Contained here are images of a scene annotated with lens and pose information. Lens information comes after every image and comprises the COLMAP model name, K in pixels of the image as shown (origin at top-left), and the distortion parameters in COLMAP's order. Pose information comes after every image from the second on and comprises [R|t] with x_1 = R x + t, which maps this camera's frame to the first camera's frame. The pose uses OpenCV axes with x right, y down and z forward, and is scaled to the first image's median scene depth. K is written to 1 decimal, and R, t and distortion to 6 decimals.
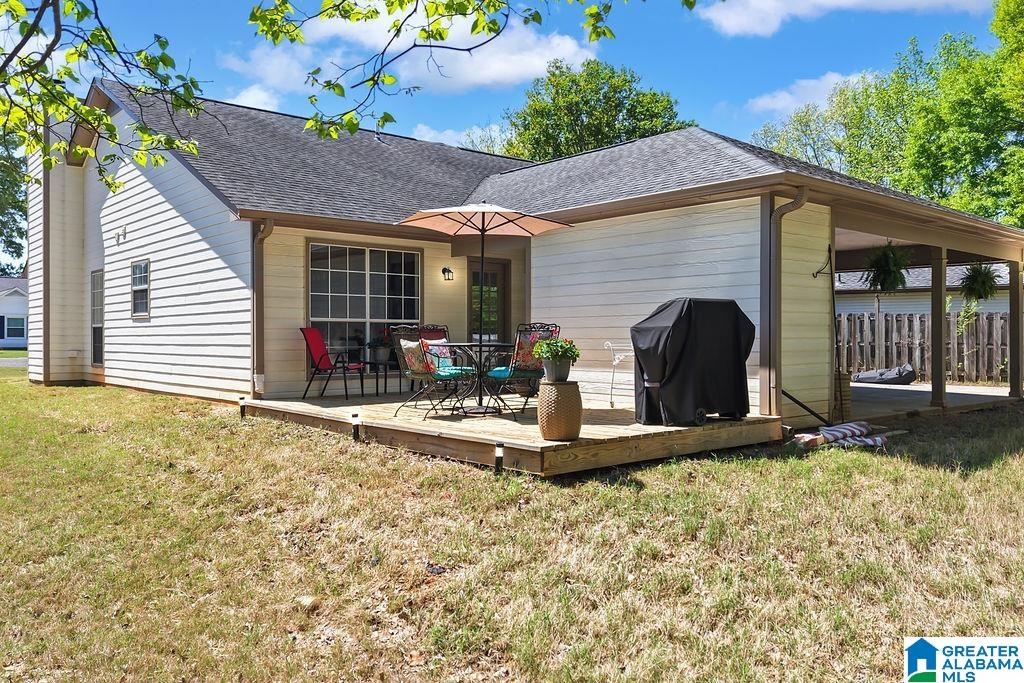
lens RADIAL K [[804.2, 0, 512.0], [0, 804.2, 341.5], [0, 0, 1]] dist [0.088173, -0.134693]
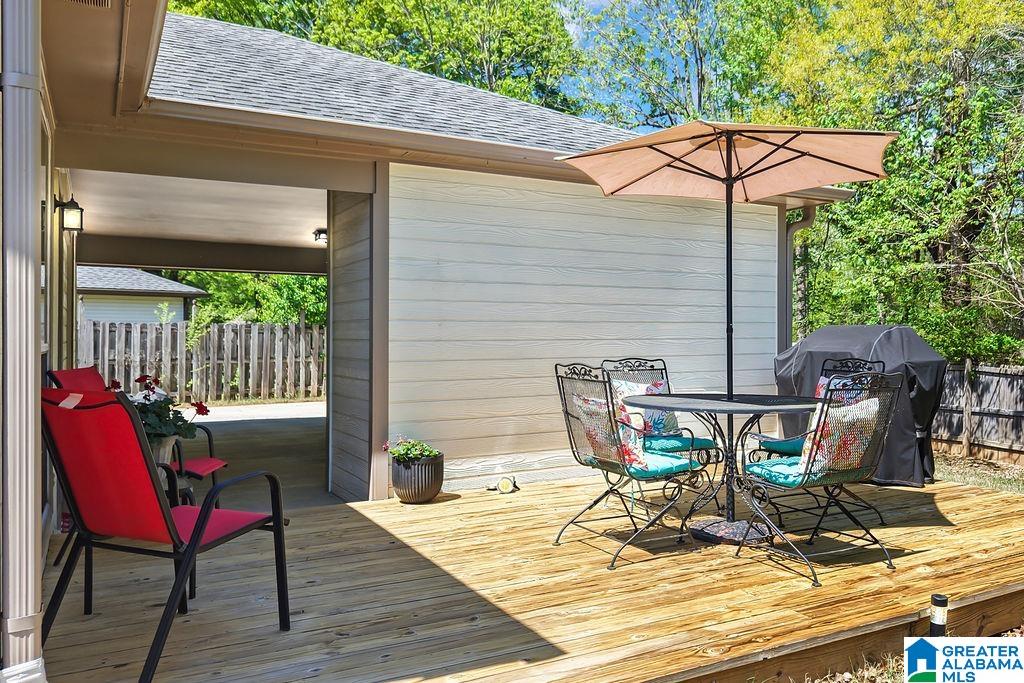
lens RADIAL K [[815.8, 0, 619.8], [0, 815.8, 337.7], [0, 0, 1]] dist [0.001713, -0.000810]
pose [[0.133096, -0.000540, 0.991103, -0.429617], [0.007461, 0.999972, -0.000457, -0.028278], [-0.991075, 0.007456, 0.133097, 0.763430]]
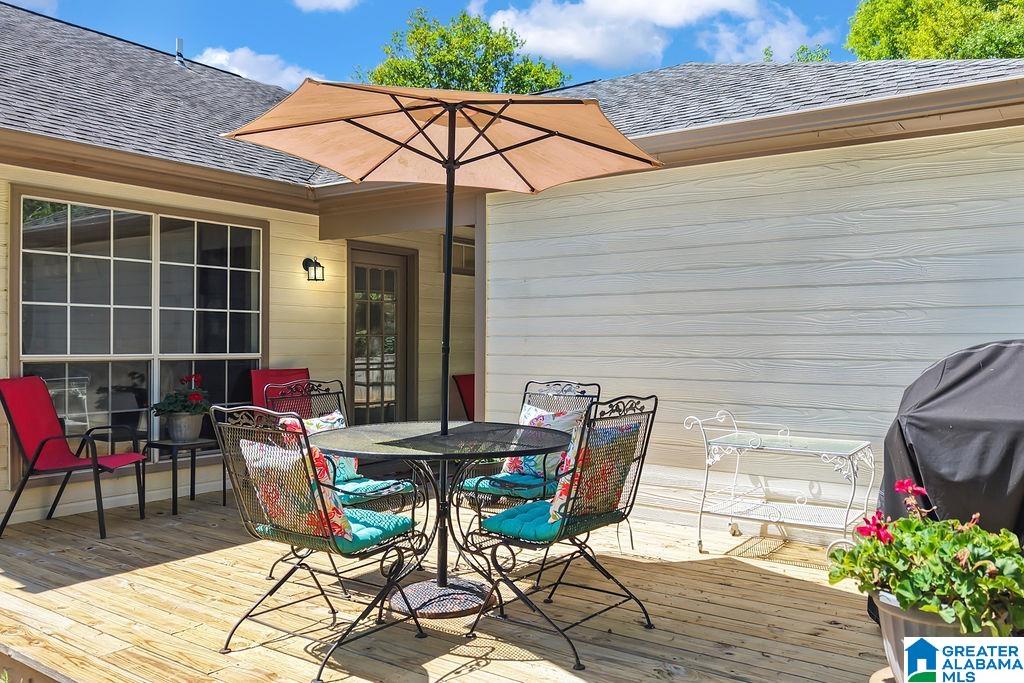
lens RADIAL K [[808.2, 0, 546.2], [0, 808.2, 345.5], [0, 0, 1]] dist [-0.004392, -0.000074]
pose [[0.966036, 0.003396, 0.258385, -0.072939], [-0.002719, 0.999992, -0.002980, -0.032451], [-0.258393, 0.002176, 0.966038, 0.447226]]
